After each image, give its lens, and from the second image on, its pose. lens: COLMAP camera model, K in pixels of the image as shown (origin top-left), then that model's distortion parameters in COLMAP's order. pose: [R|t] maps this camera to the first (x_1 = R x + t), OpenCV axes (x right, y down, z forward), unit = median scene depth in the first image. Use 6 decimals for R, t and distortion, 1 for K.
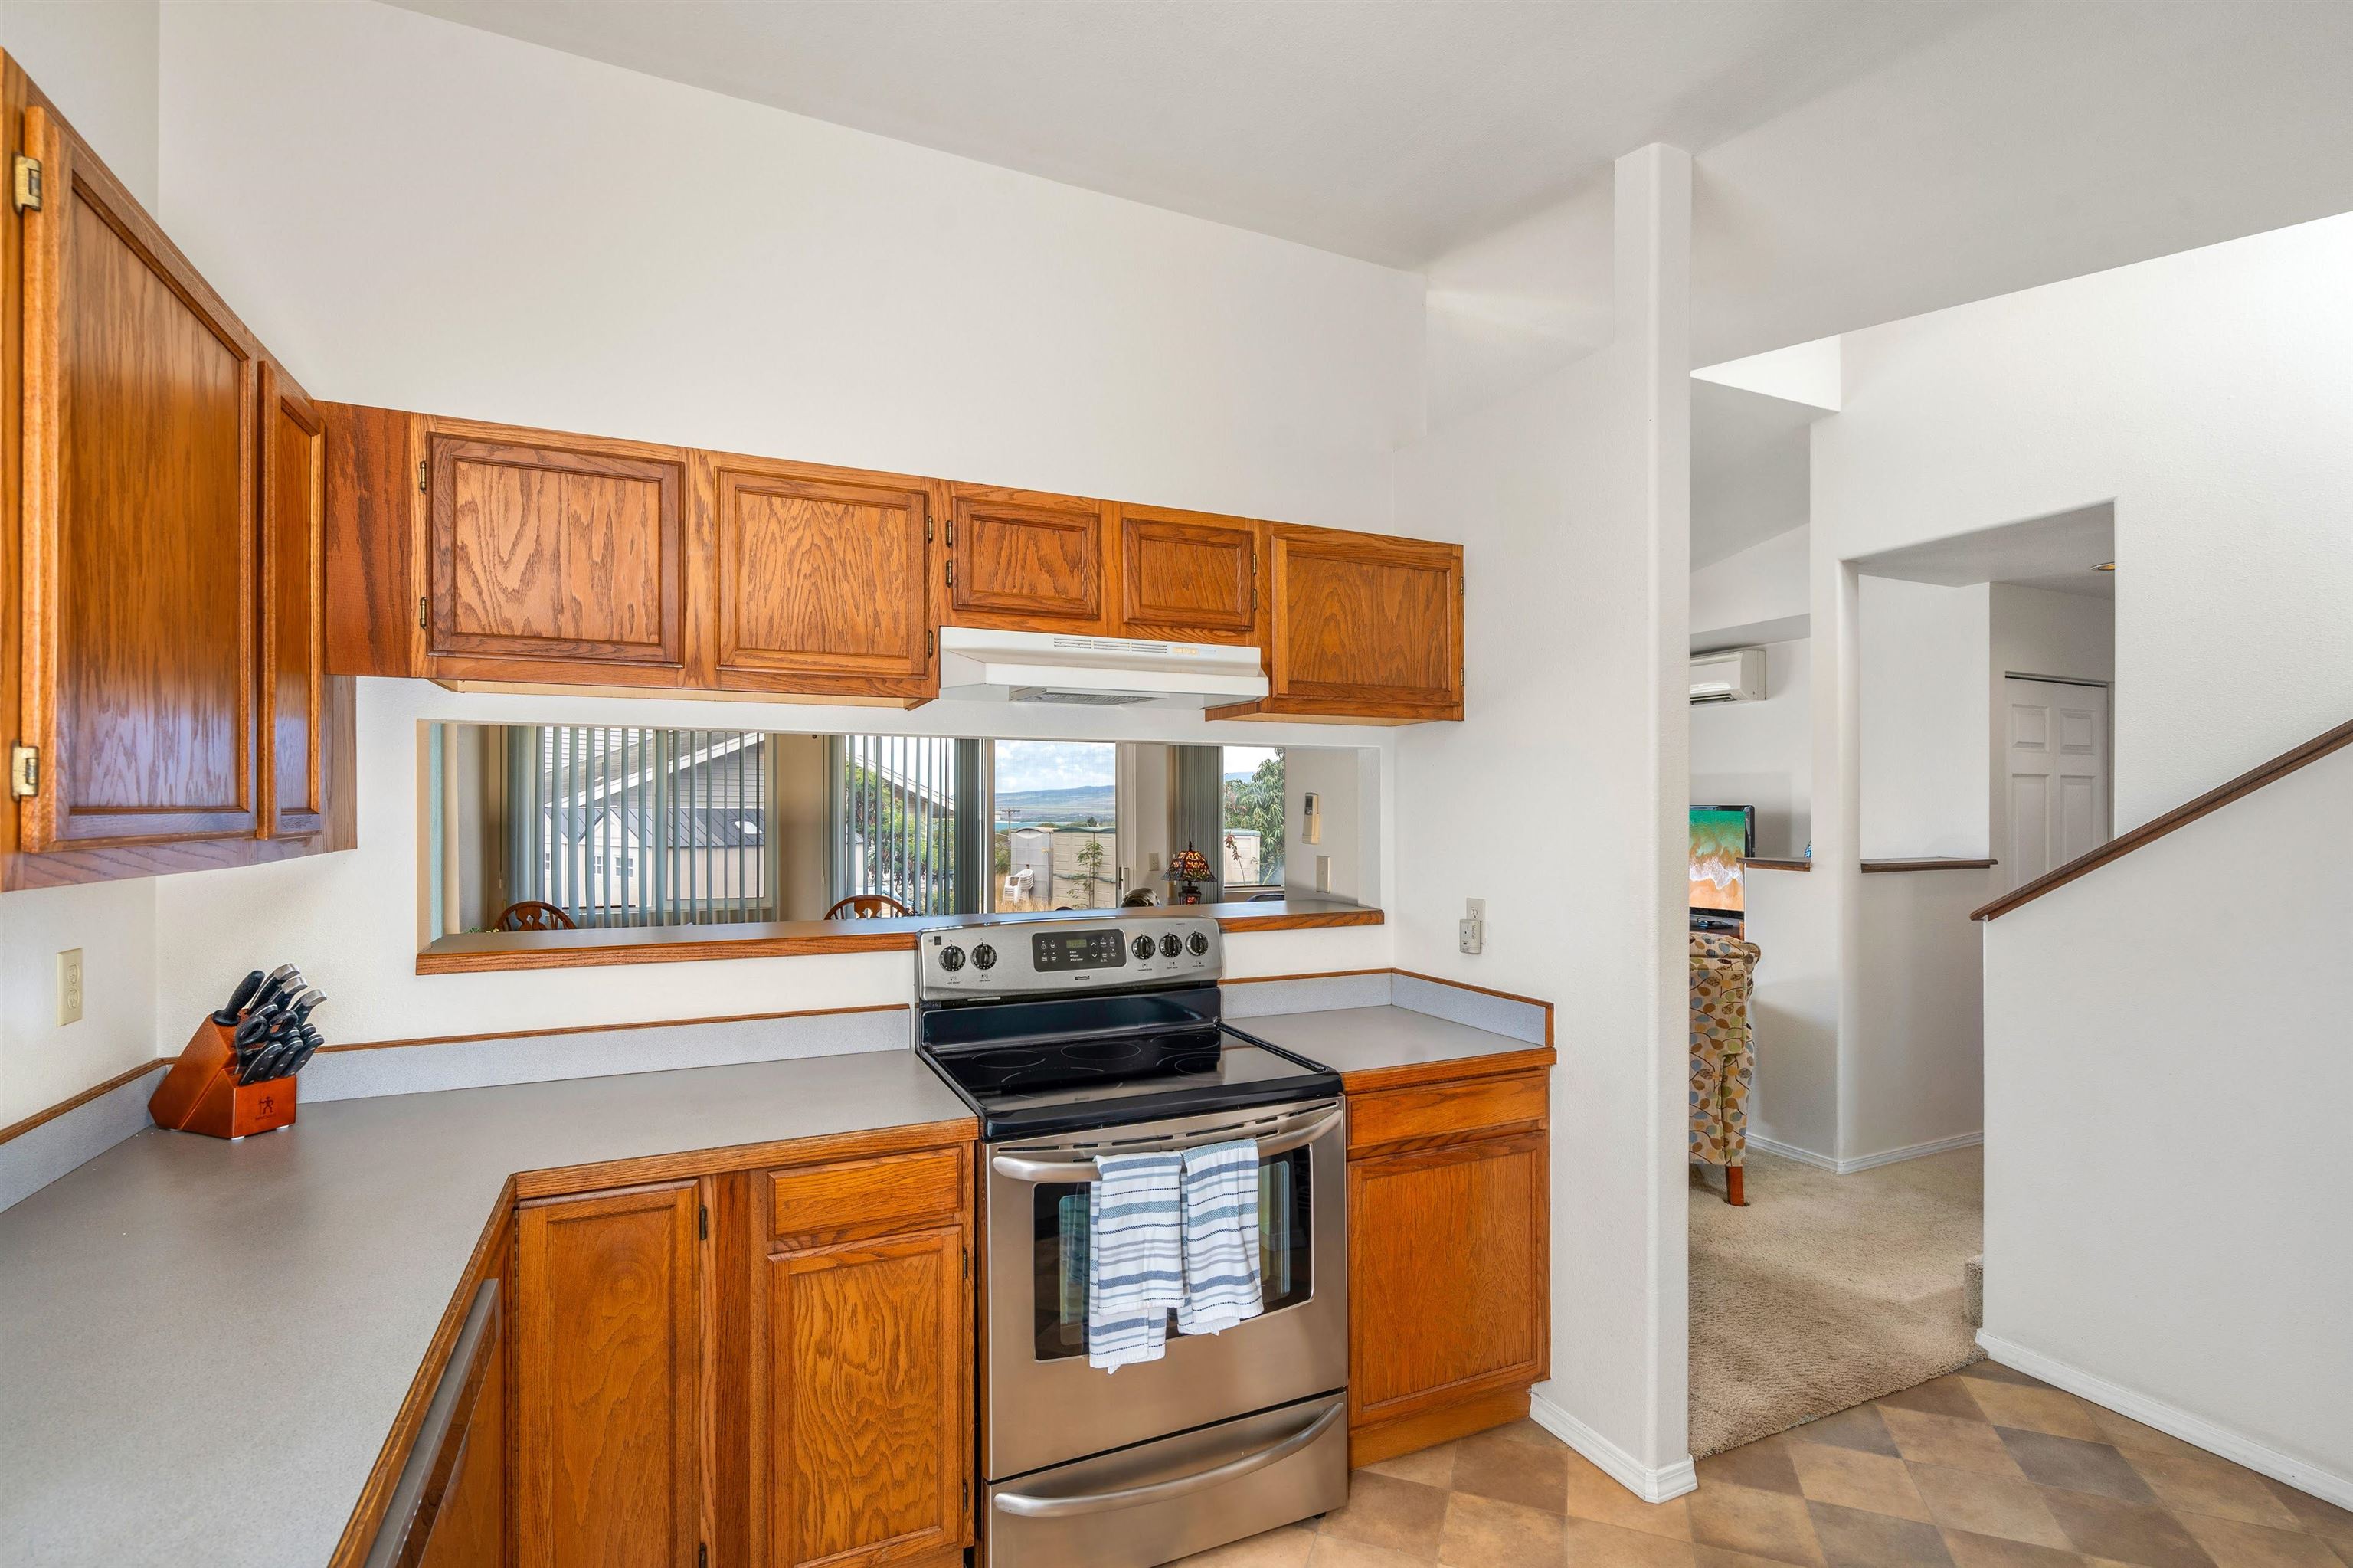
lens RADIAL K [[1072.7, 0, 1173.3], [0, 1072.7, 794.7], [0, 0, 1]] dist [-0.000955, 0.000712]
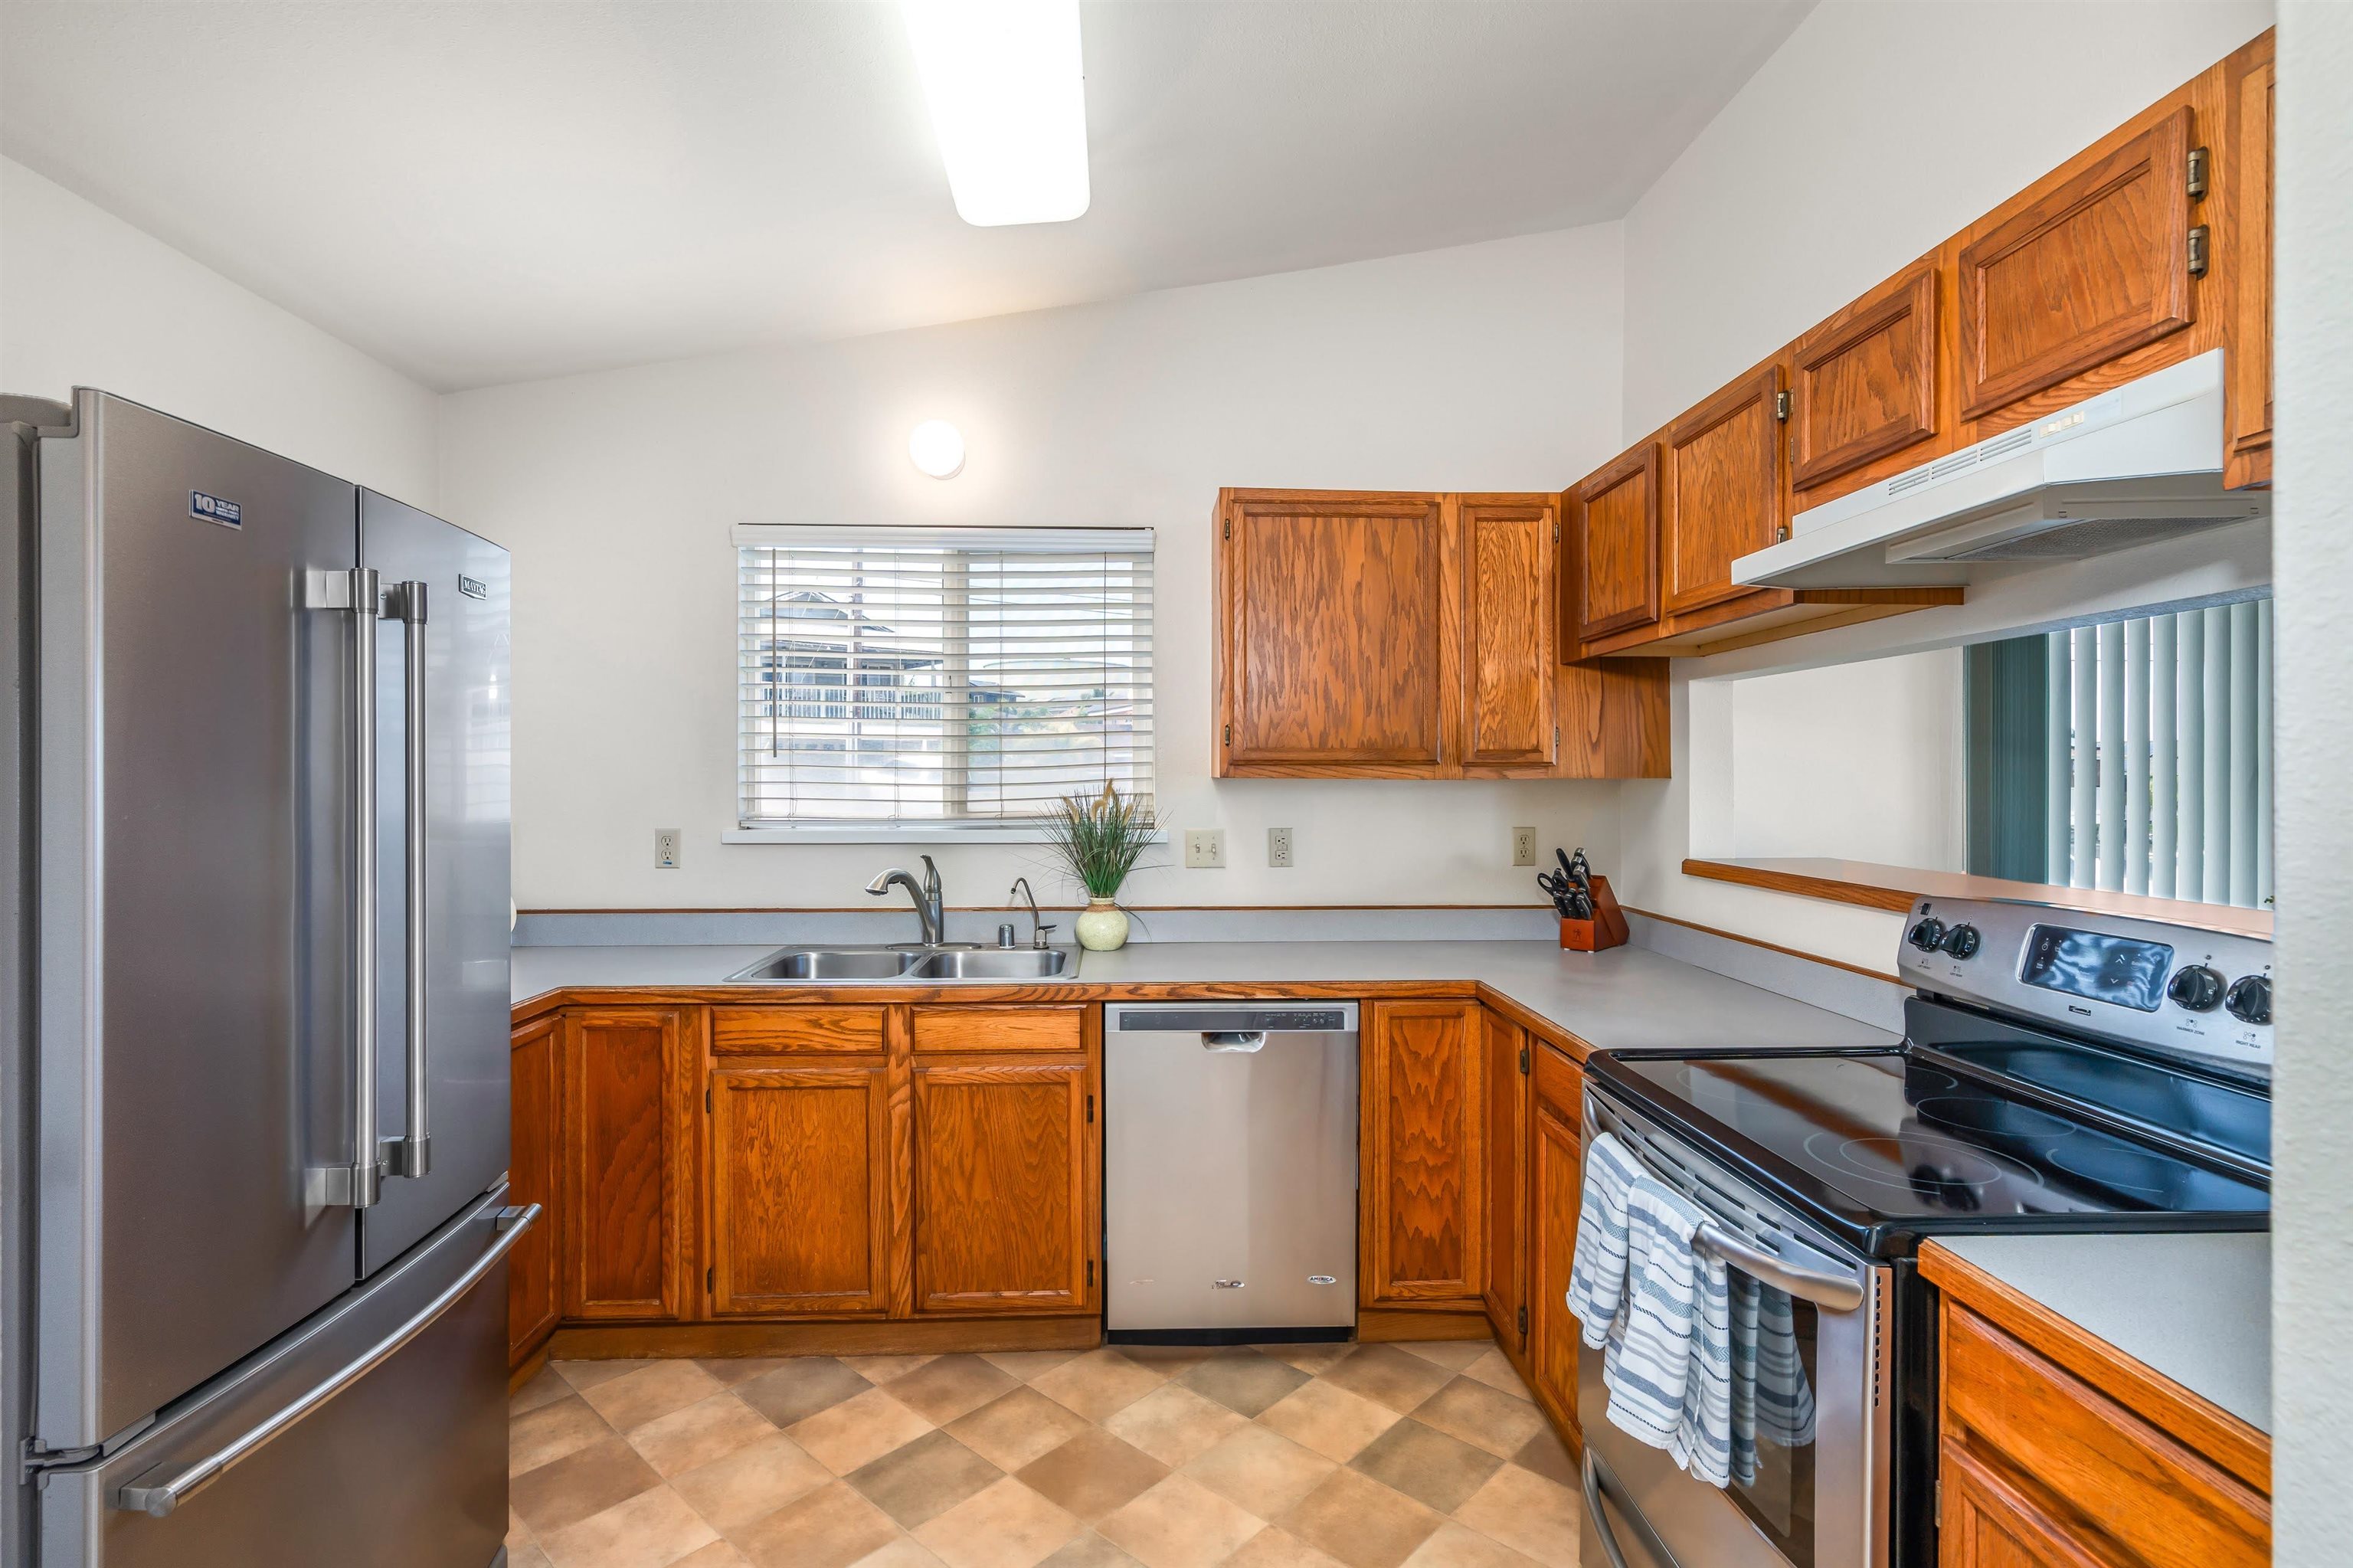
lens RADIAL K [[1133.8, 0, 1176.5], [0, 1133.8, 784.0], [0, 0, 1]] dist [-0.000010, -0.000016]
pose [[-0.372737, 0.007307, -0.927908, 0.756204], [0.013913, 0.999901, 0.002285, 0.040361], [0.927833, -0.012058, -0.372802, 0.855315]]
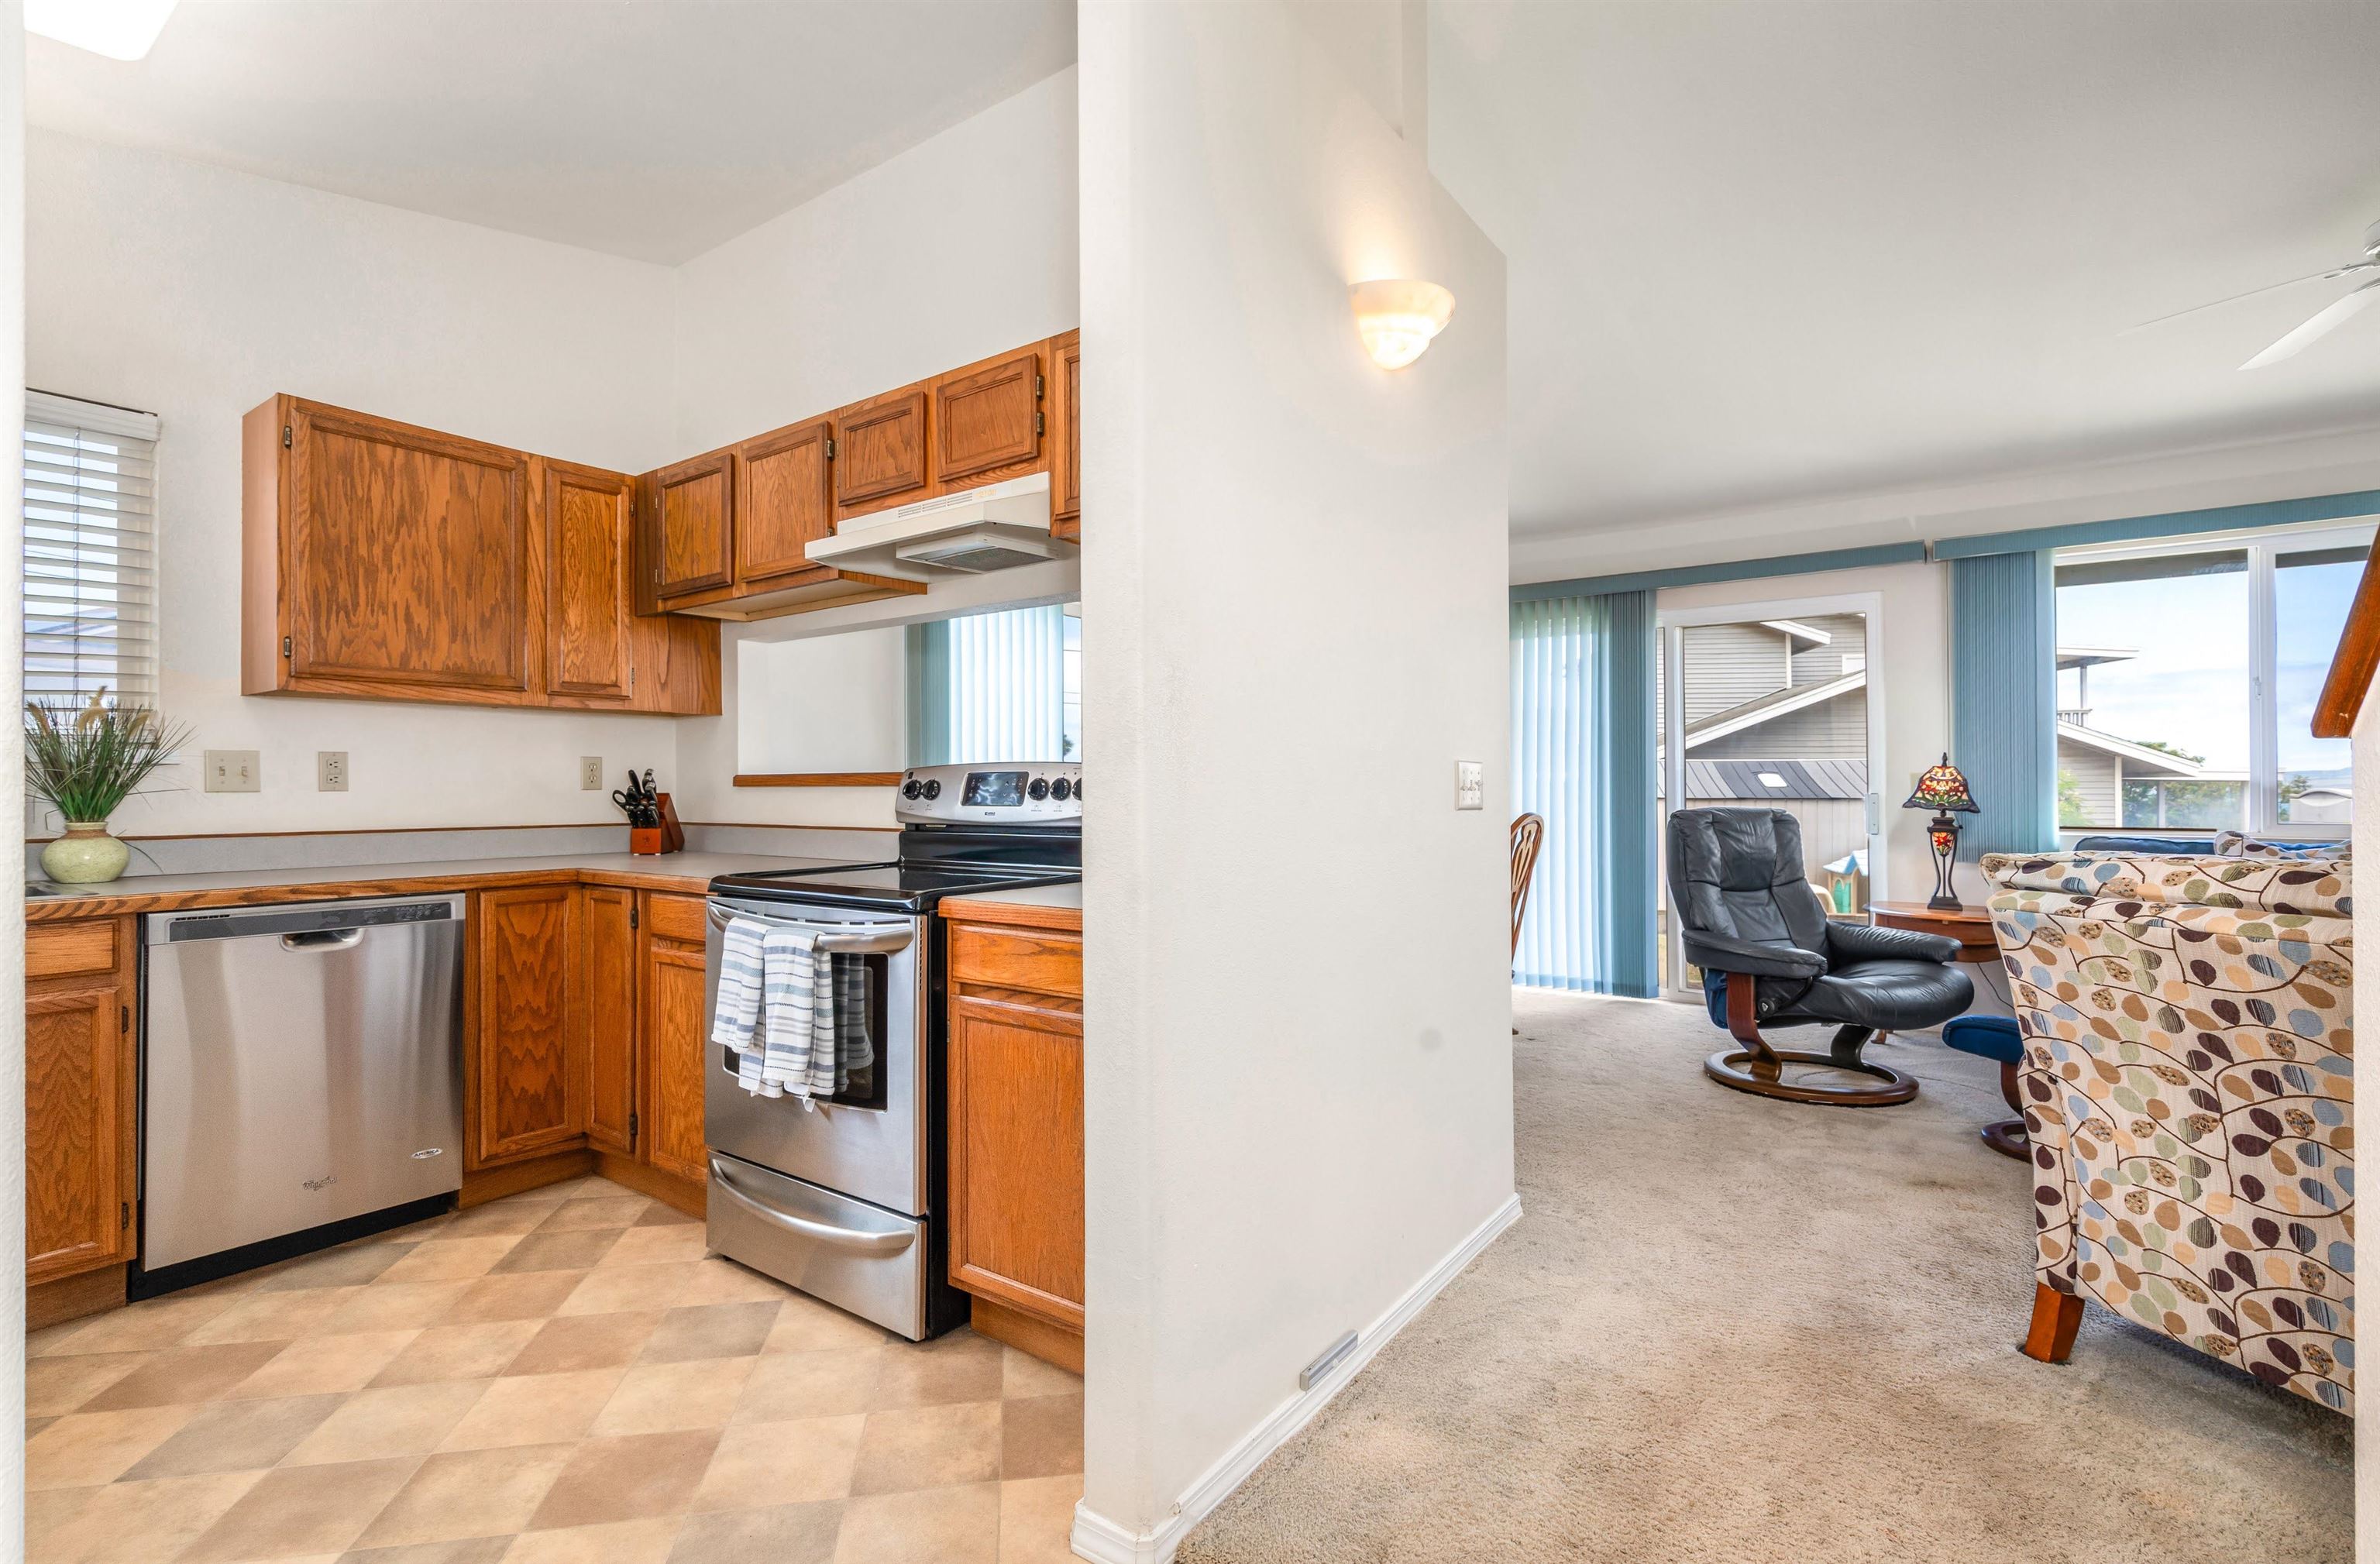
lens RADIAL K [[1075.3, 0, 1193.4], [0, 1075.3, 768.6], [0, 0, 1]] dist [0.000508, 0.000370]
pose [[0.499919, -0.015098, -0.865940, 1.075600], [0.016967, 0.999827, -0.007637, 0.151076], [0.865906, -0.010875, 0.500089, 0.699395]]
